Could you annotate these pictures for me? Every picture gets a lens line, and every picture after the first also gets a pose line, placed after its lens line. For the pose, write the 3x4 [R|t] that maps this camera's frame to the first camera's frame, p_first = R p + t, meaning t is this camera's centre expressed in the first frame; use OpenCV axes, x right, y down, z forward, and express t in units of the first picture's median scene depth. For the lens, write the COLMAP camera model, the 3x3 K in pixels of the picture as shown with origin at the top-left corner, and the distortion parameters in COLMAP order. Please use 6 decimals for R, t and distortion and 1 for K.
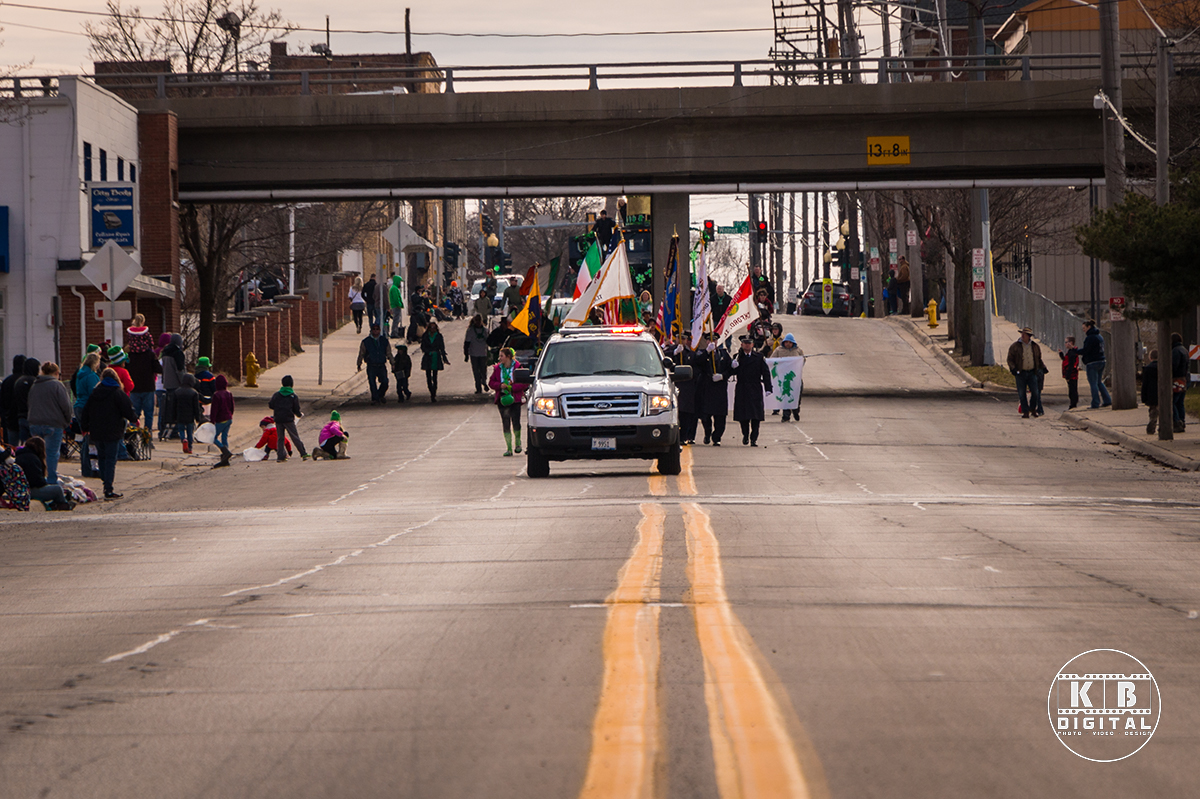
lens RADIAL K [[7442.0, 0, 600.0], [0, 7442.0, 399.5], [0, 0, 1]] dist [0.264102, 5.483037]
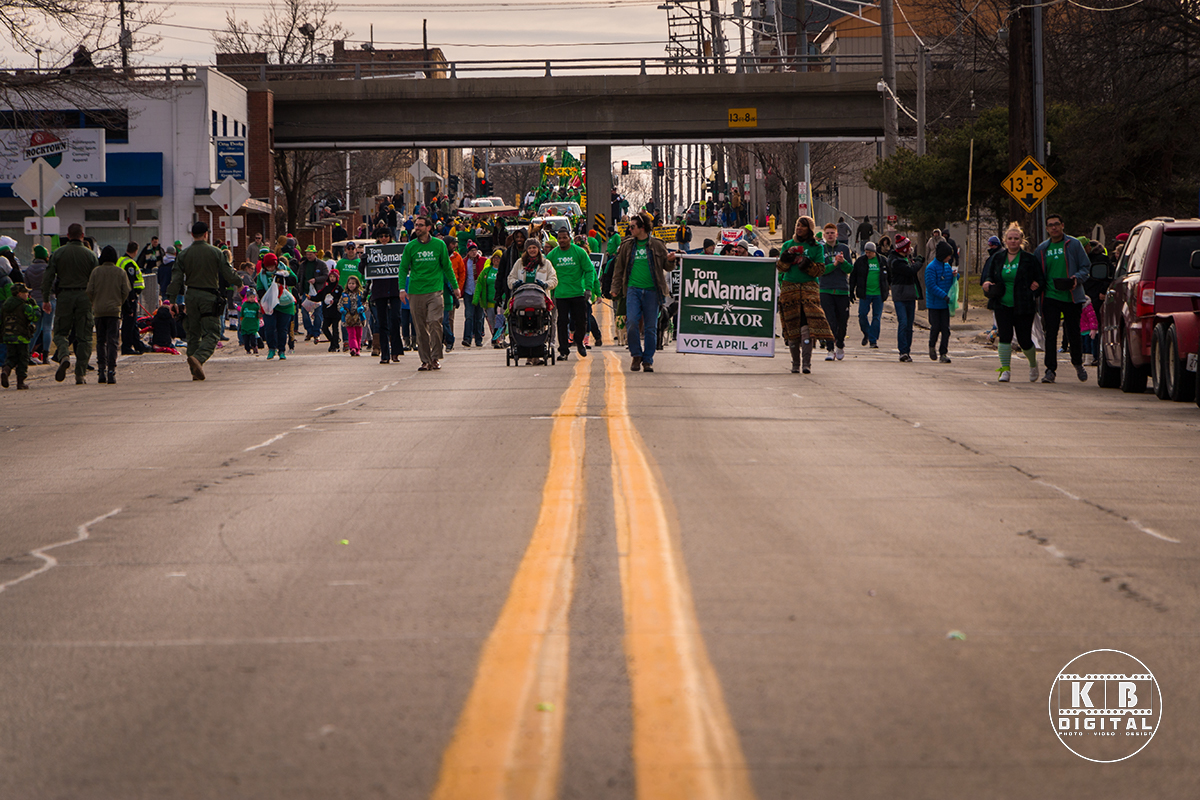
lens RADIAL K [[7442.0, 0, 600.0], [0, 7442.0, 400.0], [0, 0, 1]] dist [0.264102, 5.483037]
pose [[0.999982, 0.004122, 0.004296, 0.003464], [-0.004233, 0.999653, 0.025996, -0.015312], [-0.004187, -0.026014, 0.999653, -0.516800]]
